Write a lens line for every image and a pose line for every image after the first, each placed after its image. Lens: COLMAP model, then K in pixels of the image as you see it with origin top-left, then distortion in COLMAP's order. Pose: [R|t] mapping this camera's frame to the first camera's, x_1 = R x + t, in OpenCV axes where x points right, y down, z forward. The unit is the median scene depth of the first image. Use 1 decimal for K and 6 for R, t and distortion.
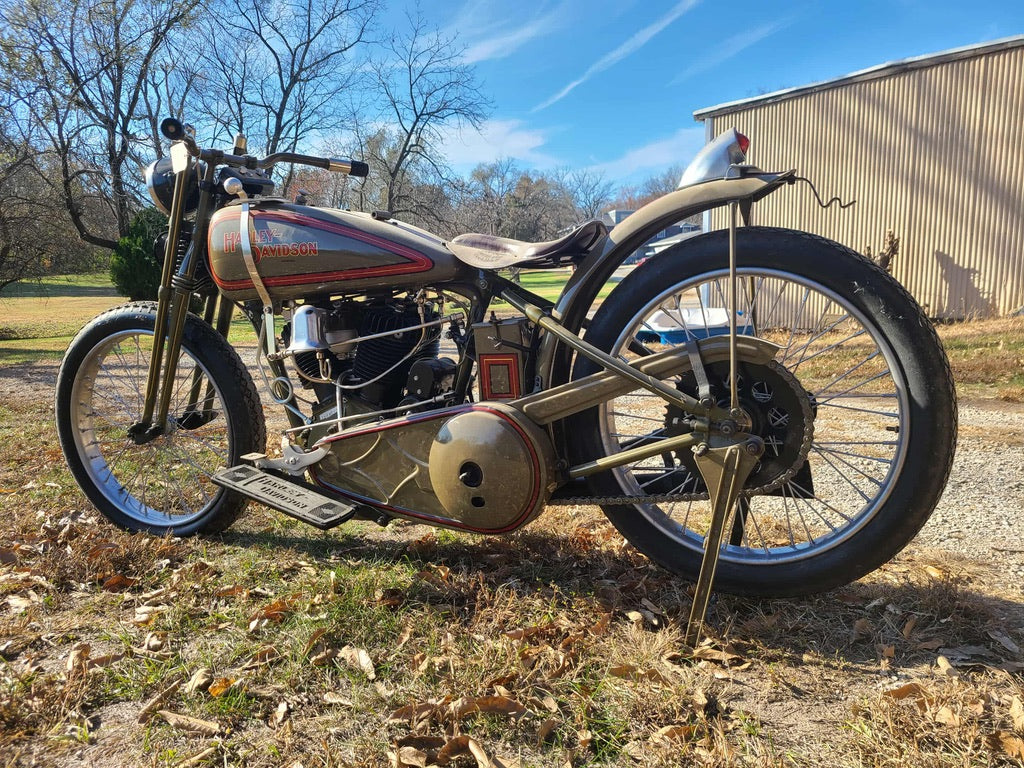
lens RADIAL K [[775.3, 0, 515.5], [0, 775.3, 379.8], [0, 0, 1]] dist [0.044801, -0.023862]
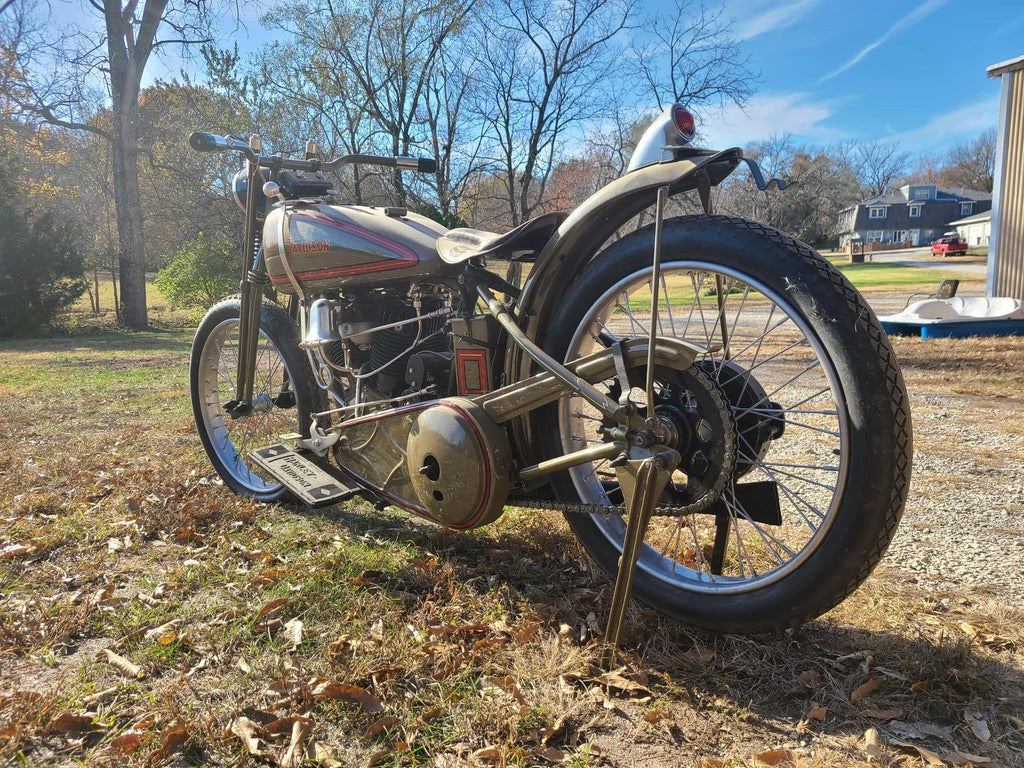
lens RADIAL K [[777.0, 0, 512.0], [0, 777.0, 384.0], [0, 0, 1]] dist [0.036211, -0.016397]
pose [[0.943128, 0.041582, -0.329820, 0.287942], [-0.034493, 0.999032, 0.027316, -0.014337], [0.330637, -0.014386, 0.943648, 0.062048]]
